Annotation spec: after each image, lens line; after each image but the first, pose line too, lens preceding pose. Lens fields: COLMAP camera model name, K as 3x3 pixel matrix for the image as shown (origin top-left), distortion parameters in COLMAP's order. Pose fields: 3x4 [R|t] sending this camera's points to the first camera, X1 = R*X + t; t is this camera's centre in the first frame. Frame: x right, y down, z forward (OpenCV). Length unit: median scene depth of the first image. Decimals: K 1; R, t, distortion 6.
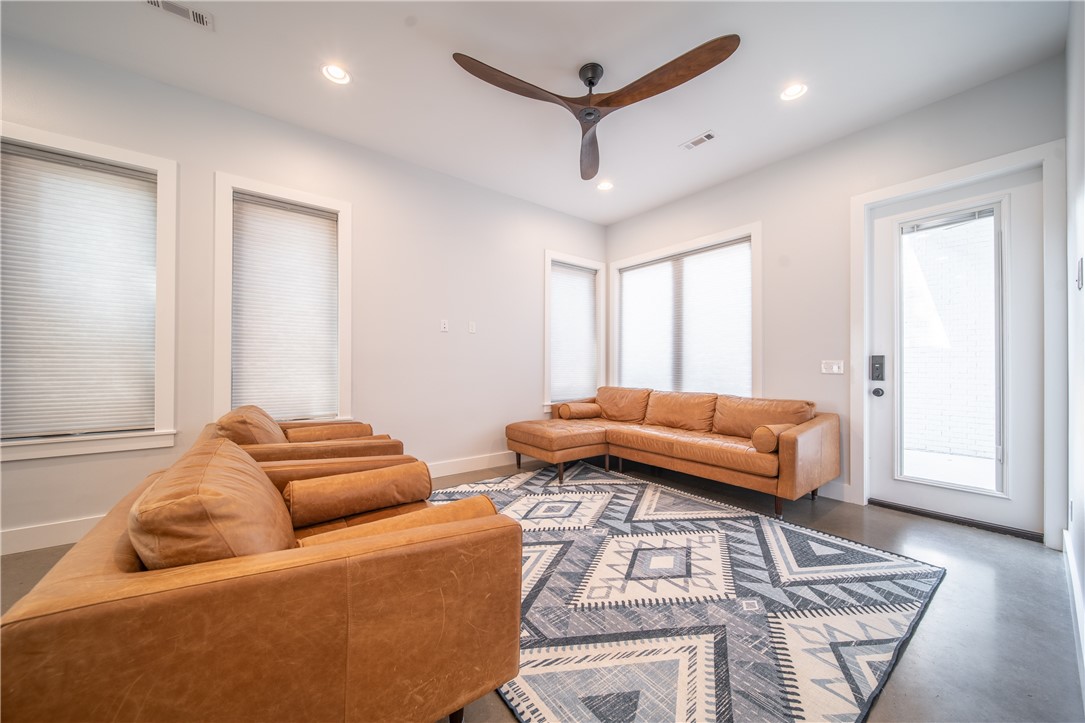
lens RADIAL K [[391.1, 0, 546.5], [0, 391.1, 363.2], [0, 0, 1]] dist [-0.001195, -0.000036]
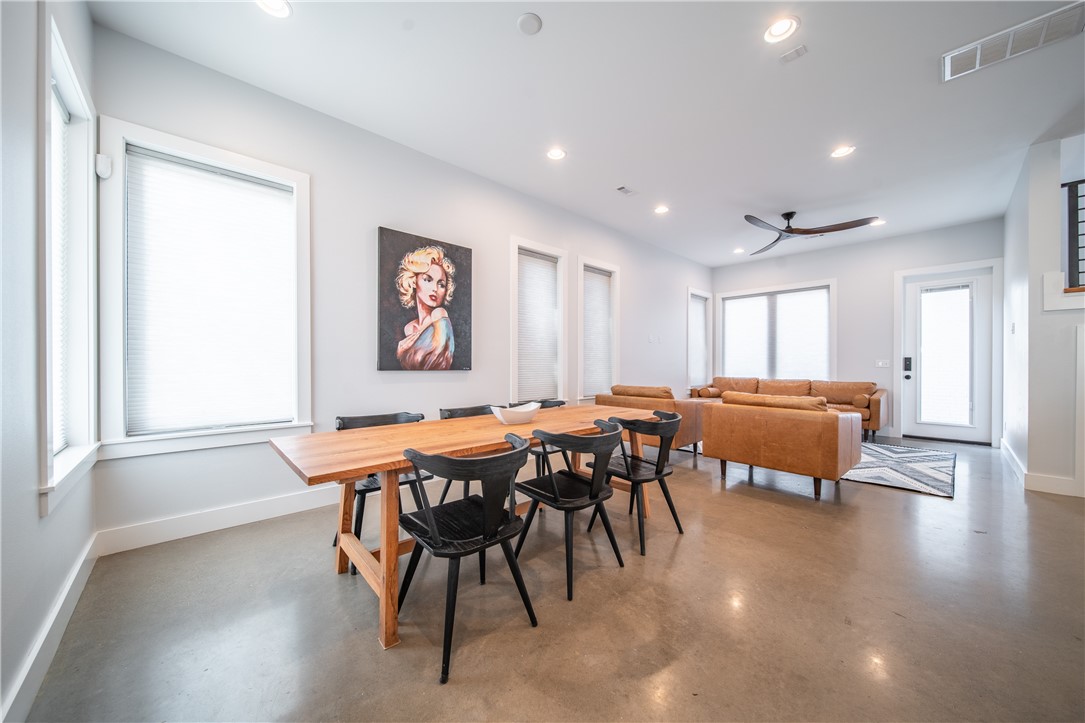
lens RADIAL K [[391.1, 0, 539.1], [0, 391.1, 364.3], [0, 0, 1]] dist [-0.001195, -0.000036]
pose [[0.996278, 0.000522, 0.086195, -1.055636], [-0.001239, 0.999965, 0.008266, -0.000523], [-0.086188, -0.008342, 0.996244, -0.697626]]
